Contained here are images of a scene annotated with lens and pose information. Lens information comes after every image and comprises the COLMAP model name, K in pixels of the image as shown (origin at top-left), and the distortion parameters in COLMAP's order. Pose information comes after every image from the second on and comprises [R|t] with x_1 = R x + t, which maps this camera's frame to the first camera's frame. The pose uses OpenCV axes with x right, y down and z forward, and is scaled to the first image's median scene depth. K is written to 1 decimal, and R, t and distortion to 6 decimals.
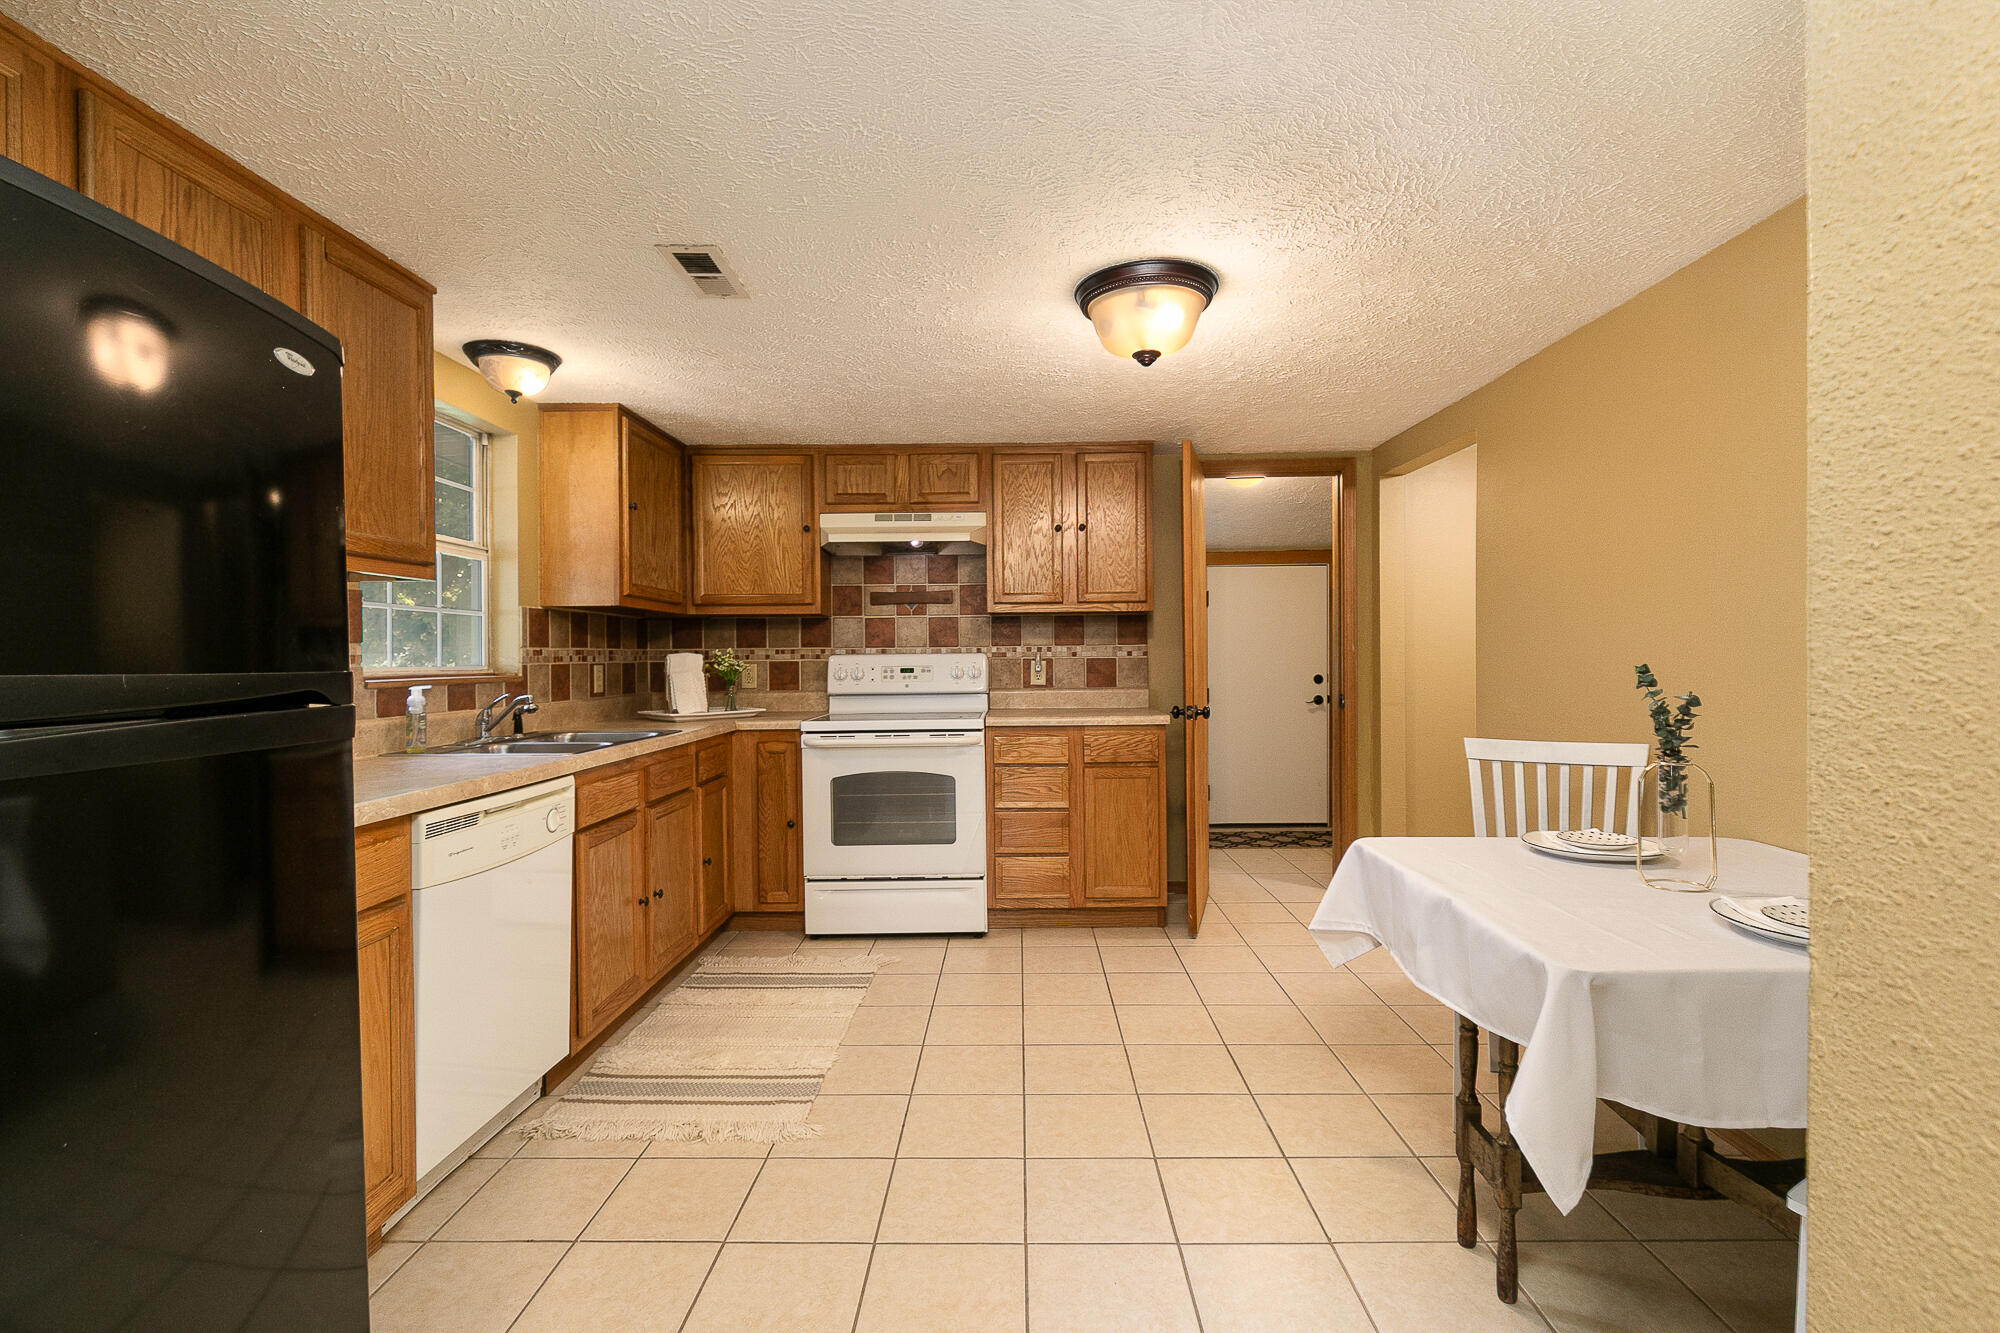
lens RADIAL K [[923.9, 0, 1003.0], [0, 923.9, 661.6], [0, 0, 1]] dist [0.002004, -0.000051]
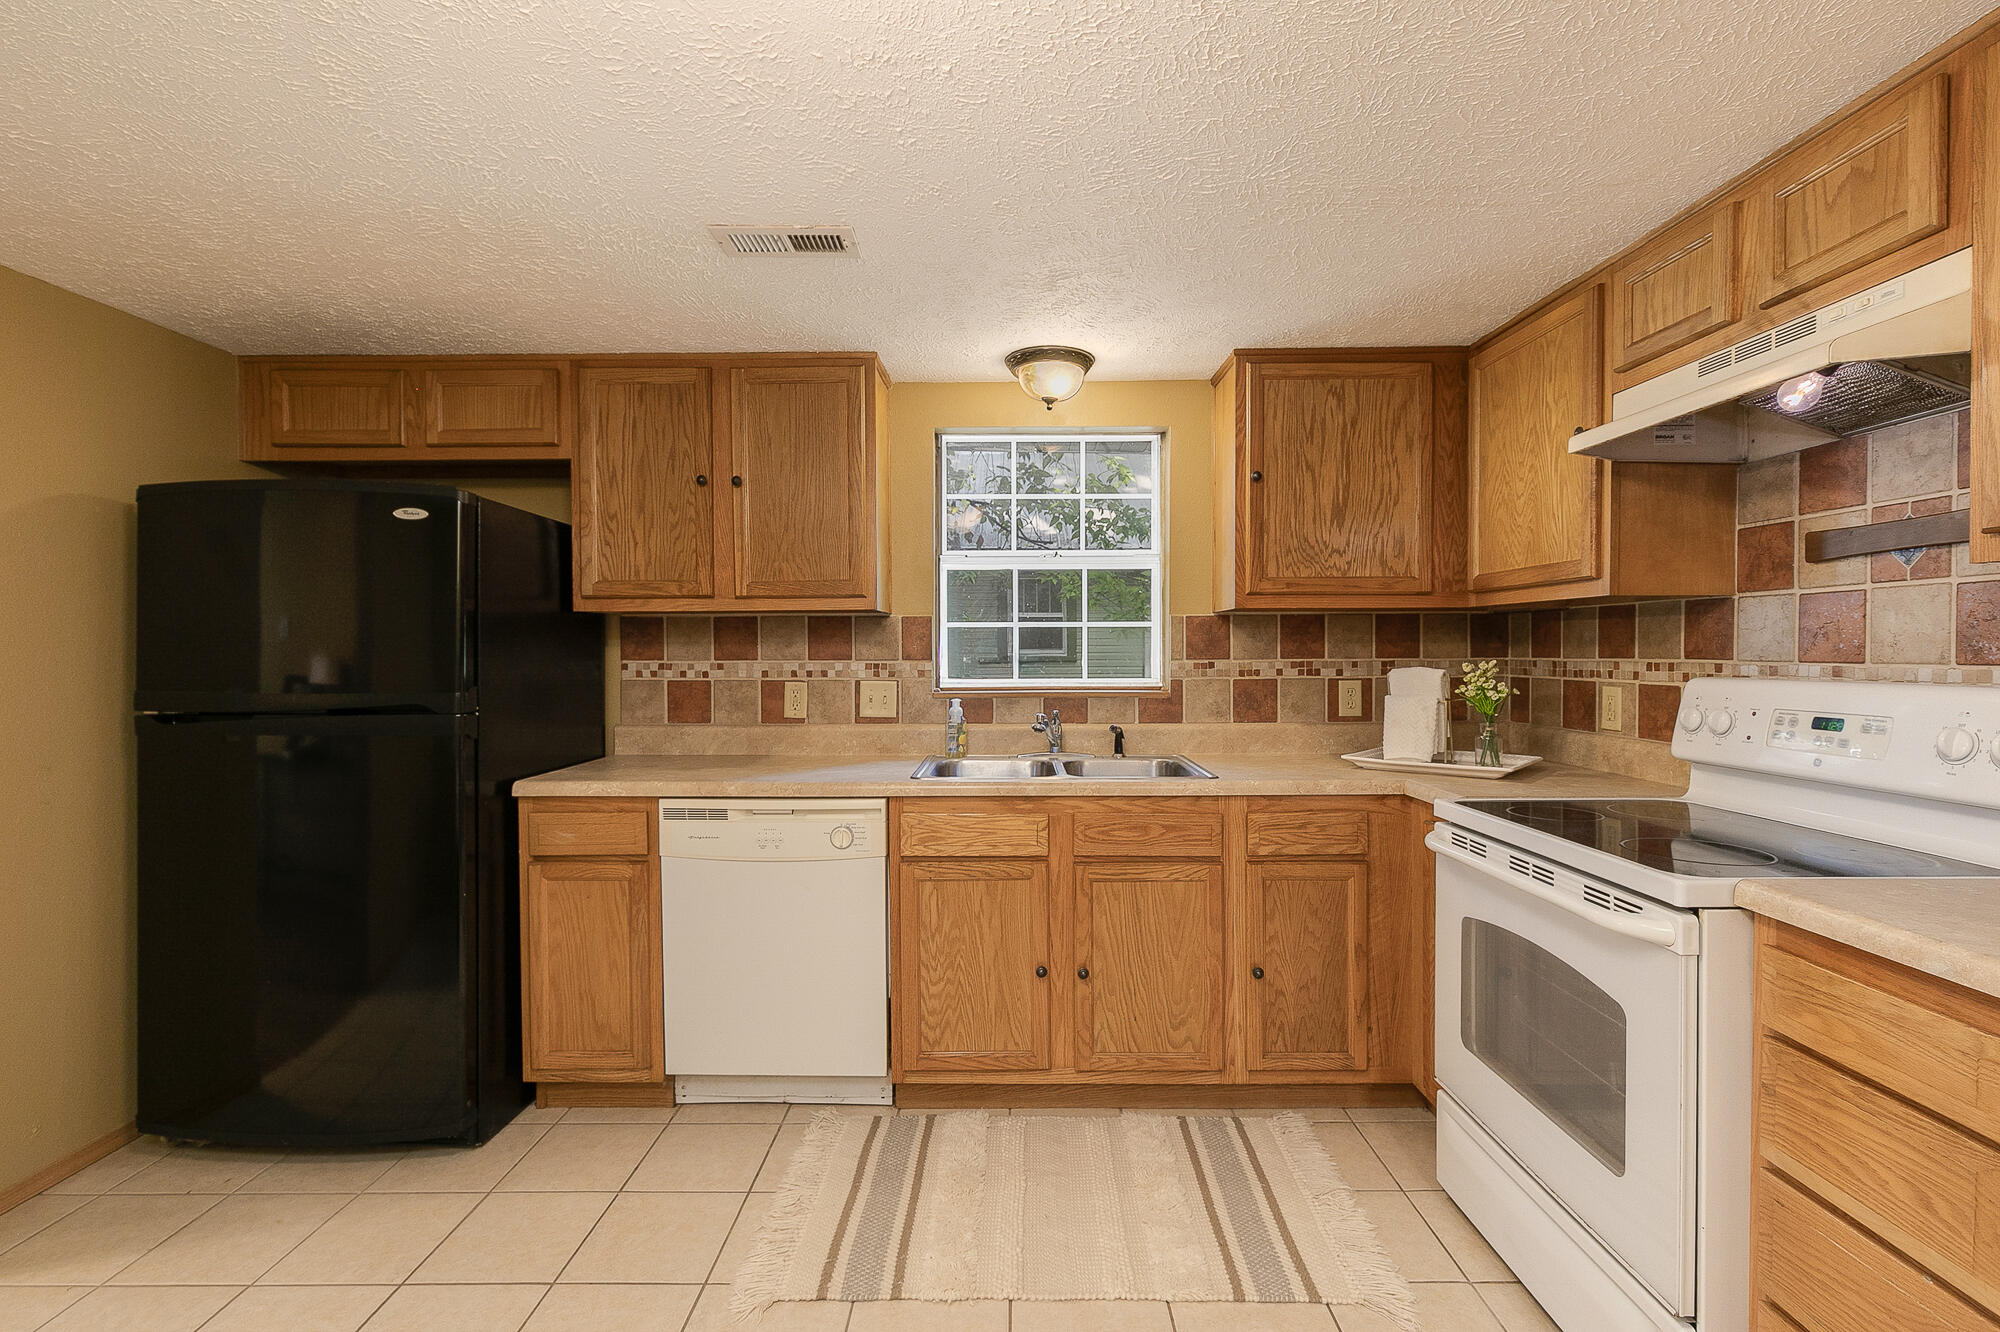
lens RADIAL K [[895.2, 0, 1001.2], [0, 895.2, 658.8], [0, 0, 1]] dist [0.001694, 0.000307]
pose [[-0.001353, 0.018685, -0.999825, 0.290664], [0.000369, 0.999825, 0.018684, -0.026641], [0.999999, -0.000343, -0.001360, 0.670380]]
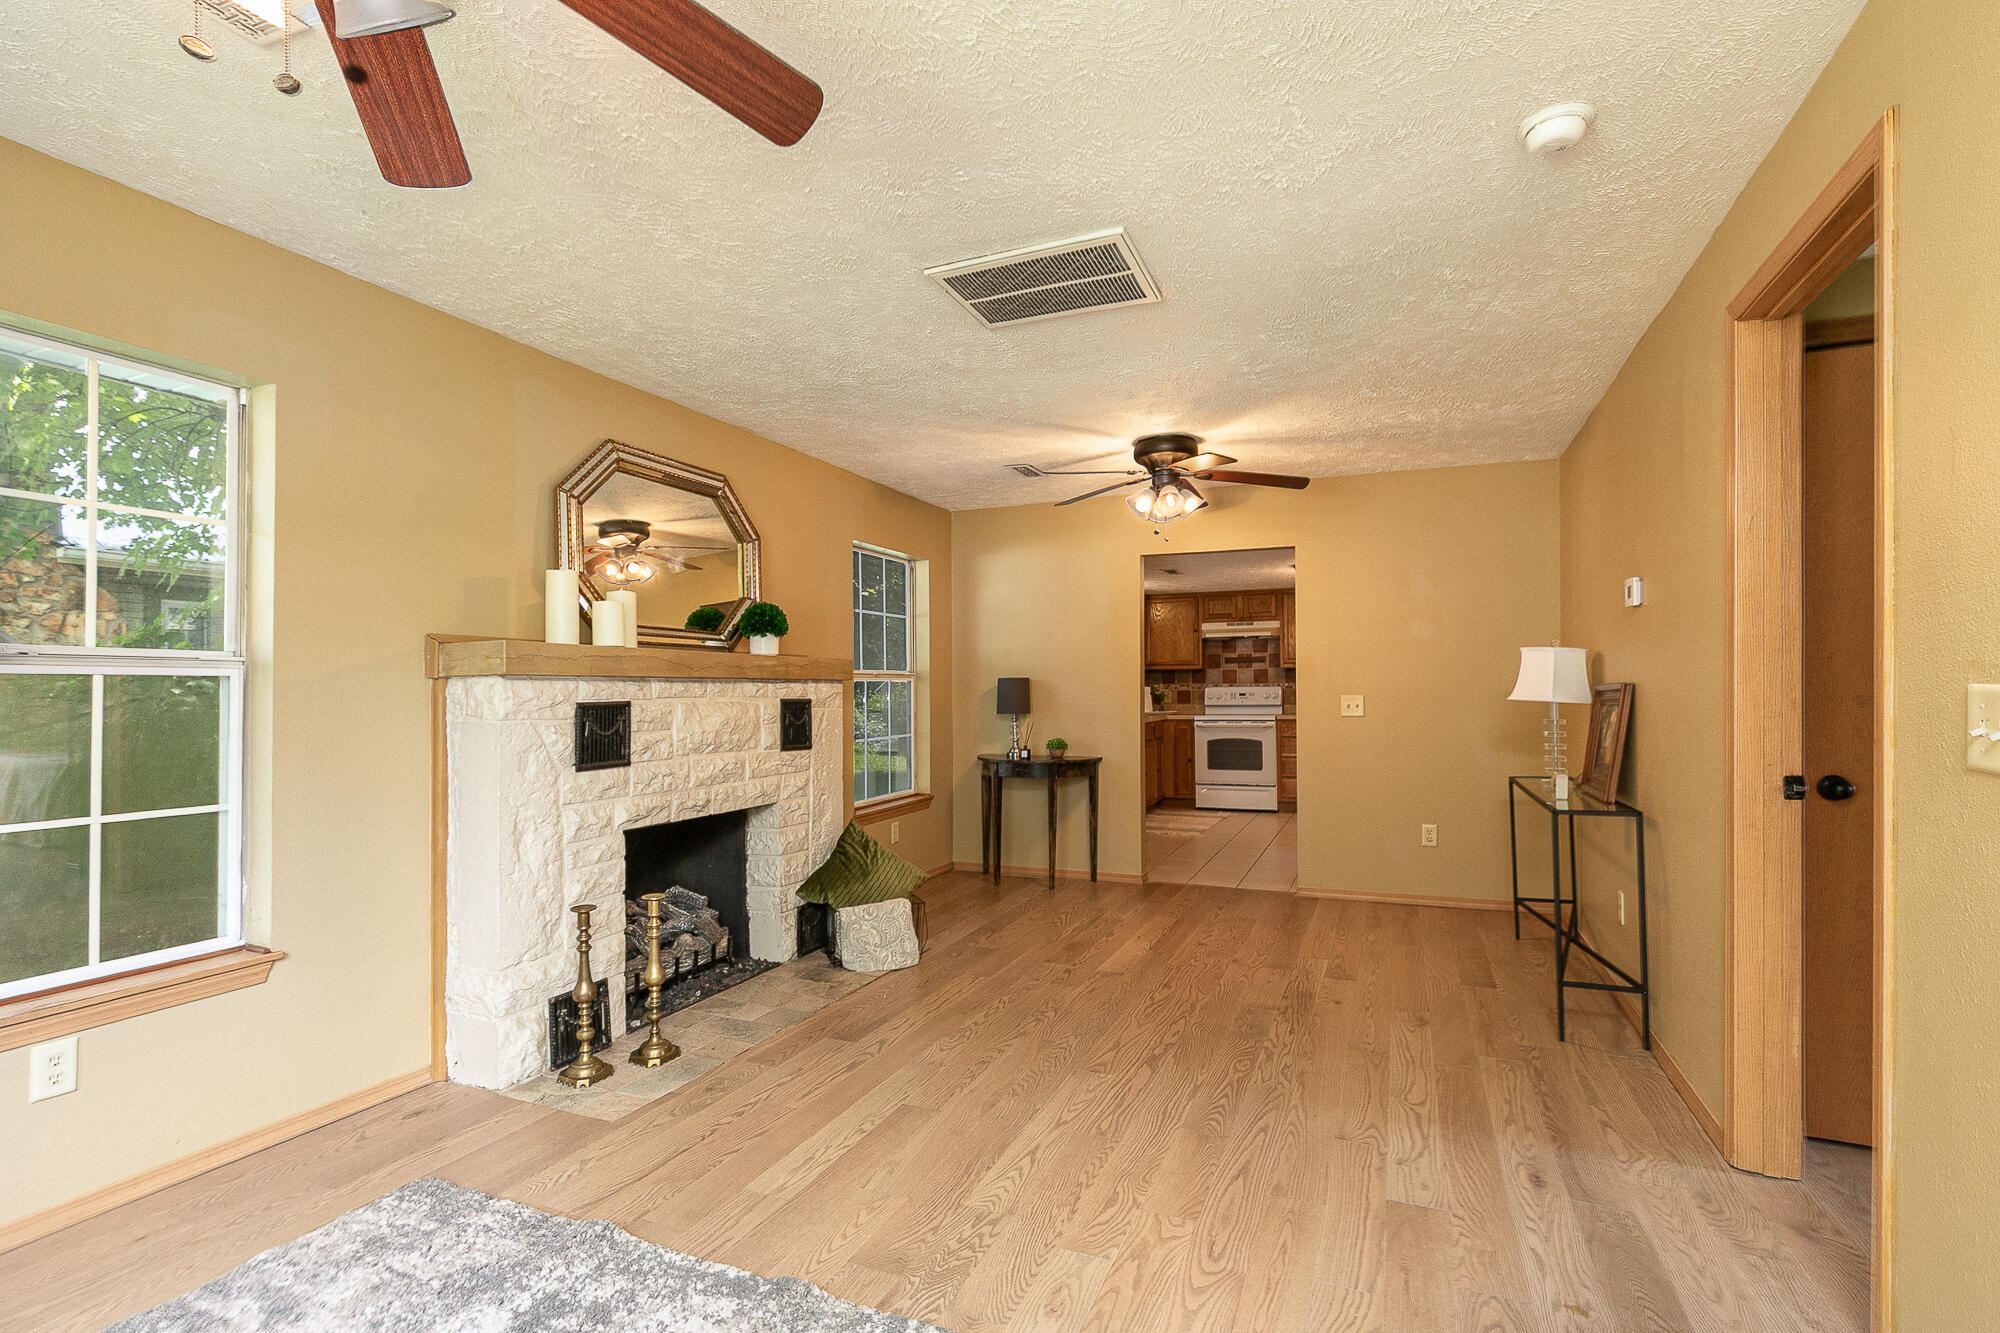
lens RADIAL K [[923.9, 0, 999.9], [0, 923.9, 677.0], [0, 0, 1]] dist [0.002004, -0.000051]
pose [[0.925323, -0.004076, -0.379159, 0.193022], [-0.001573, 0.999892, -0.014587, 0.001370], [0.379177, 0.014094, 0.925217, -1.222055]]
